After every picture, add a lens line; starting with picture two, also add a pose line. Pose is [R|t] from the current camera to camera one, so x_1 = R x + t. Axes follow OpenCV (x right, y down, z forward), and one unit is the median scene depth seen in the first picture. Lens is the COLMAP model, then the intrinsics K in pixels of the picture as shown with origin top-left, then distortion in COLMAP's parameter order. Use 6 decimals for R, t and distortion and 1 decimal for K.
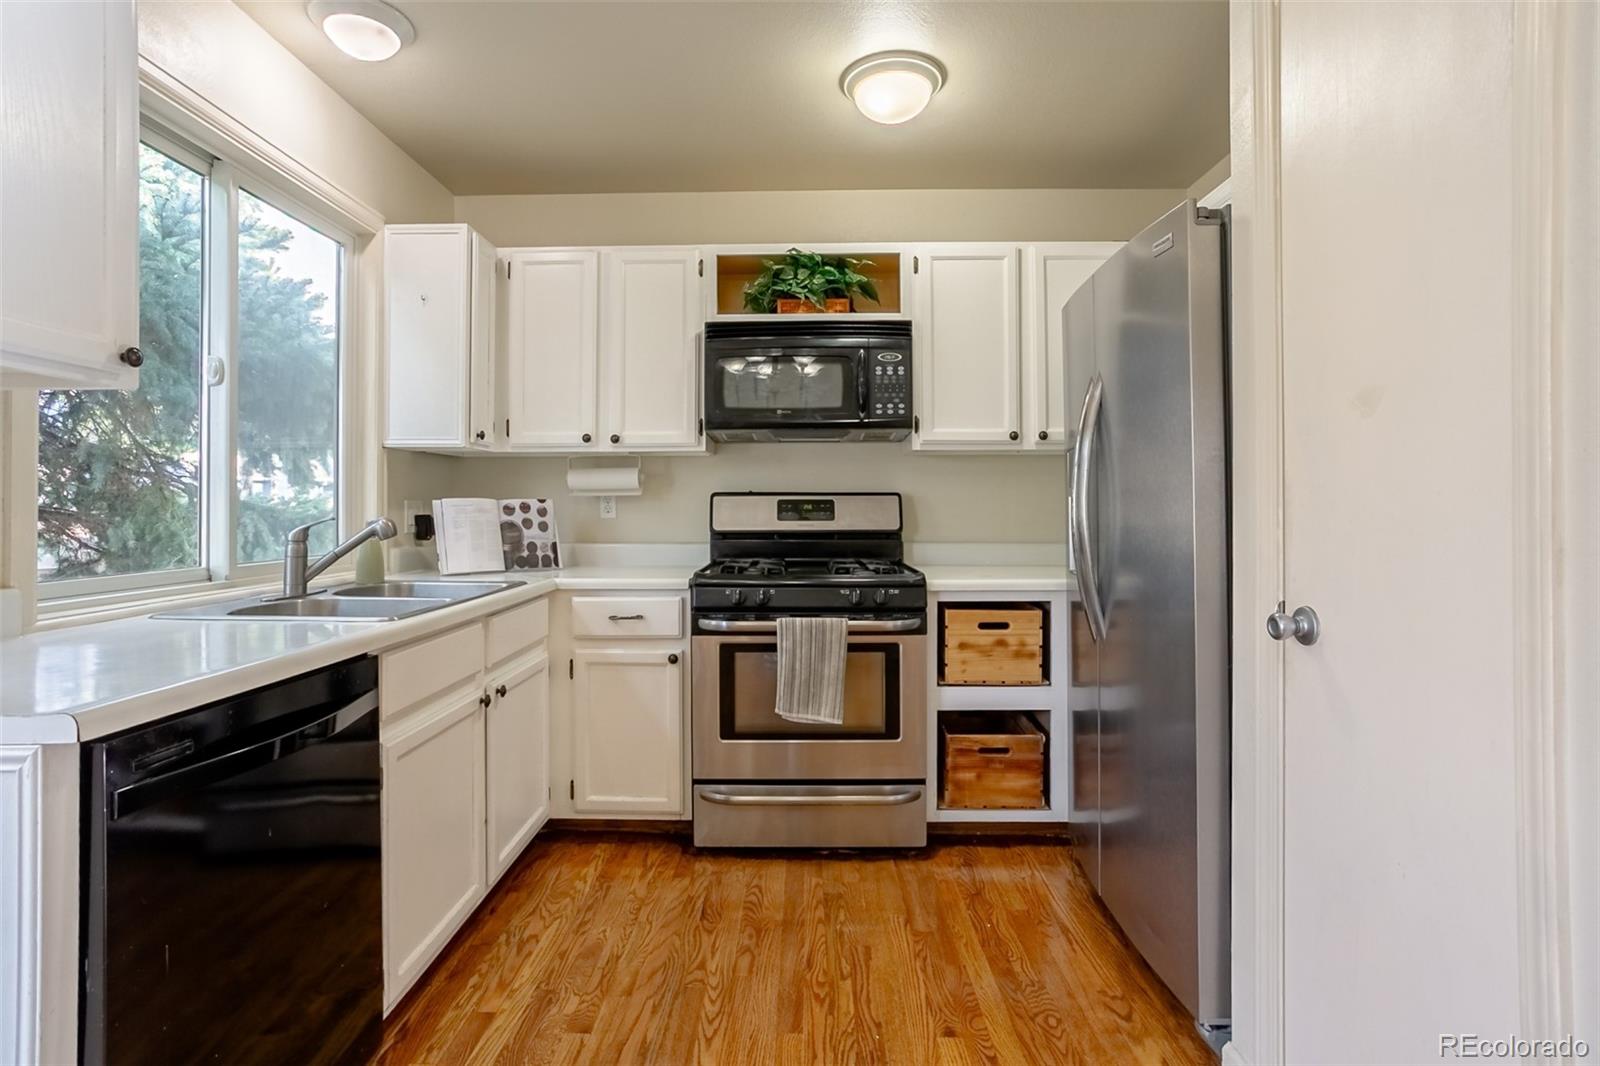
lens RADIAL K [[780.9, 0, 788.3], [0, 780.9, 522.8], [0, 0, 1]] dist [-0.023579, 0.015384]
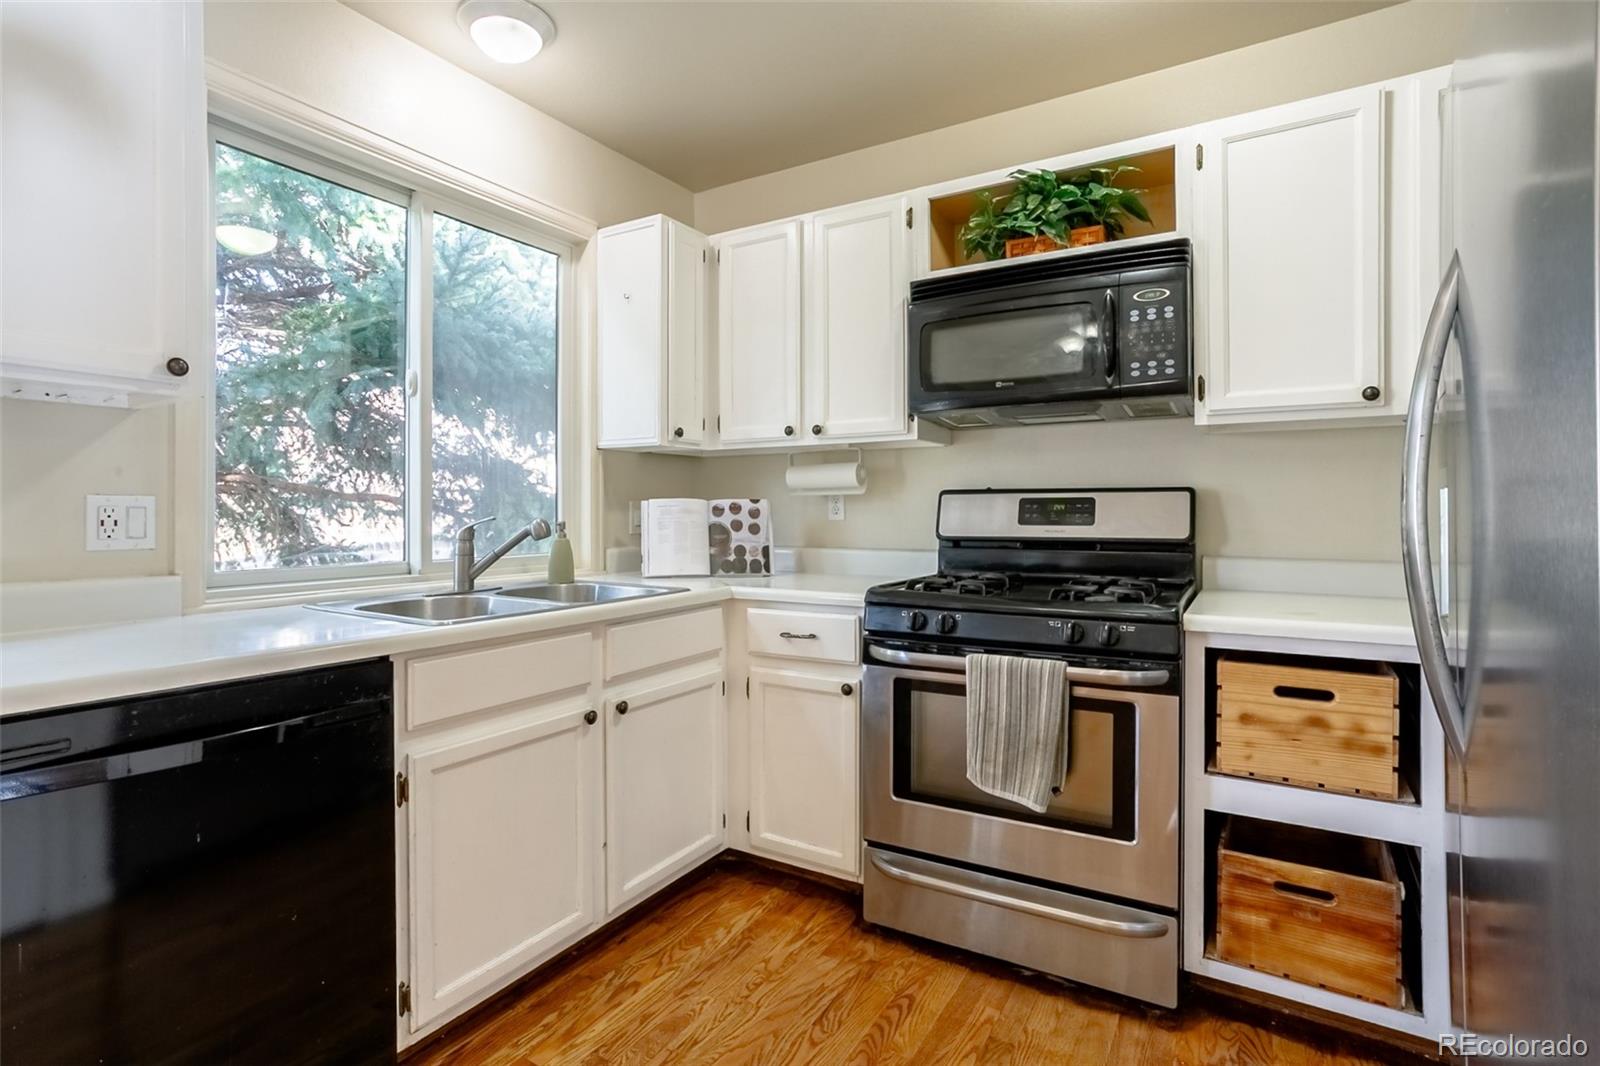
lens RADIAL K [[780.9, 0, 800.1], [0, 780.9, 524.7], [0, 0, 1]] dist [-0.023579, 0.015384]
pose [[0.865228, 0.009024, -0.501297, 0.223756], [-0.009751, 0.999952, 0.001170, -0.001924], [0.501283, 0.003876, 0.865274, 0.249683]]
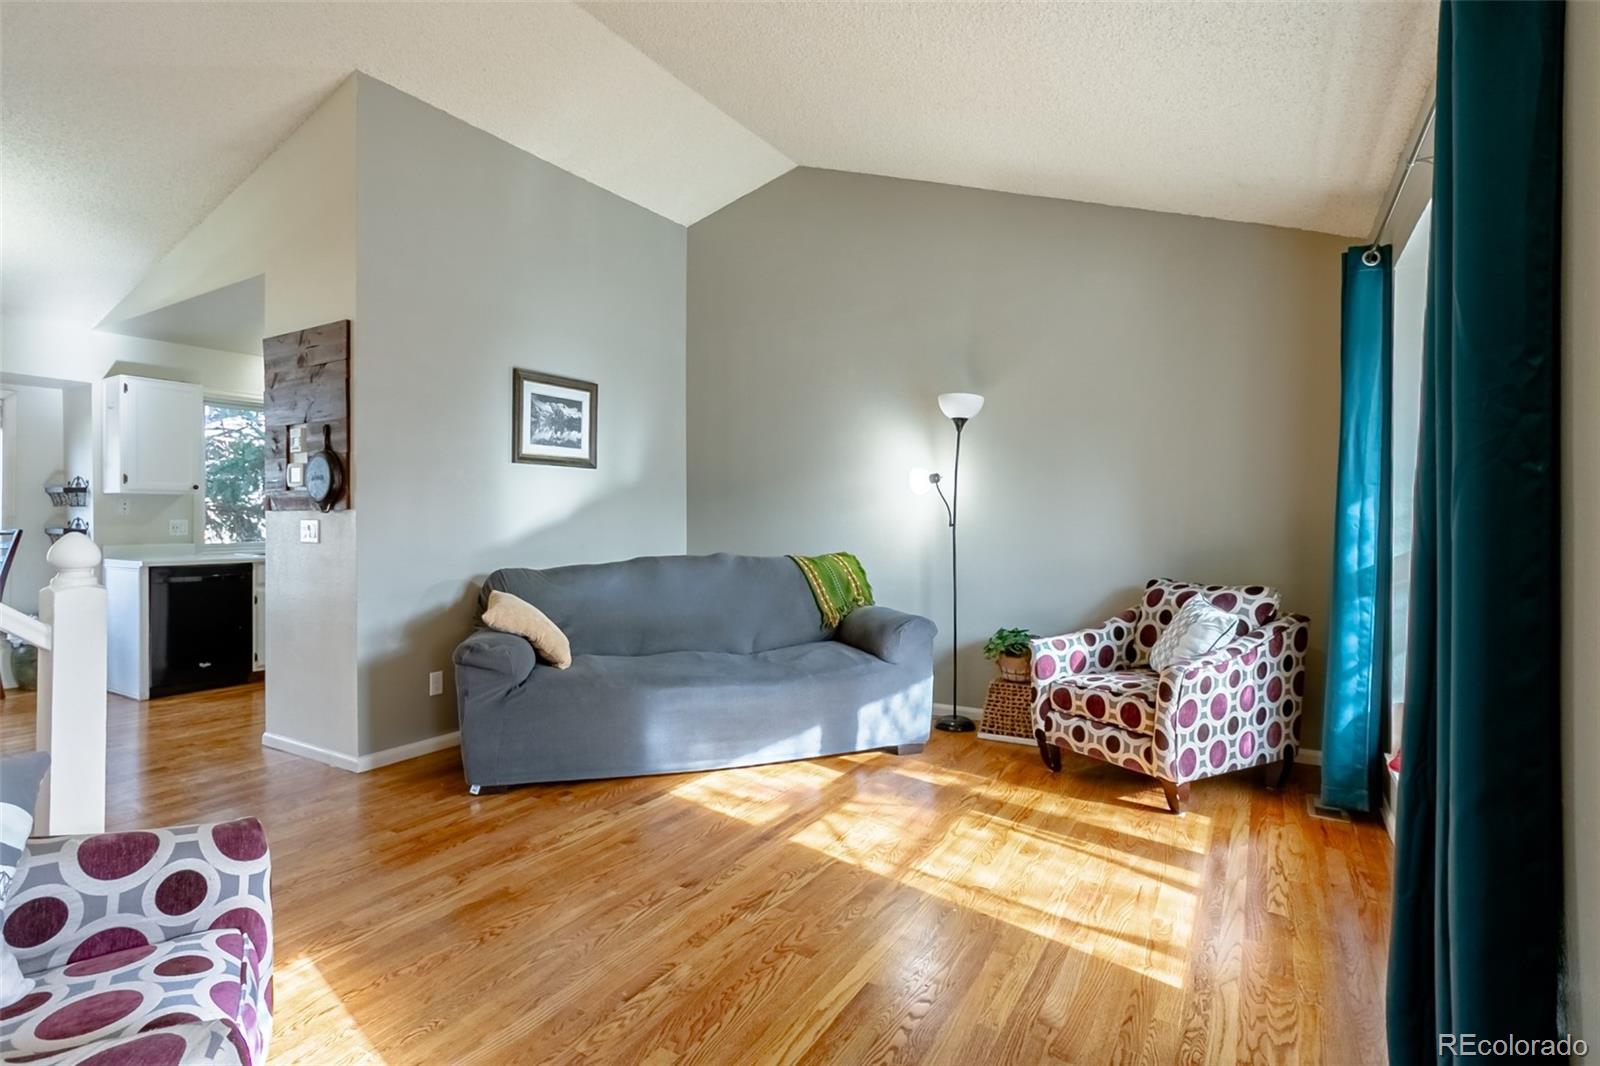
lens RADIAL K [[780.9, 0, 798.4], [0, 780.9, 526.9], [0, 0, 1]] dist [-0.023579, 0.015384]
pose [[0.869708, 0.007901, -0.493503, 1.963866], [-0.010582, 0.999941, -0.002639, -0.011595], [0.493453, 0.007518, 0.869740, -0.489540]]
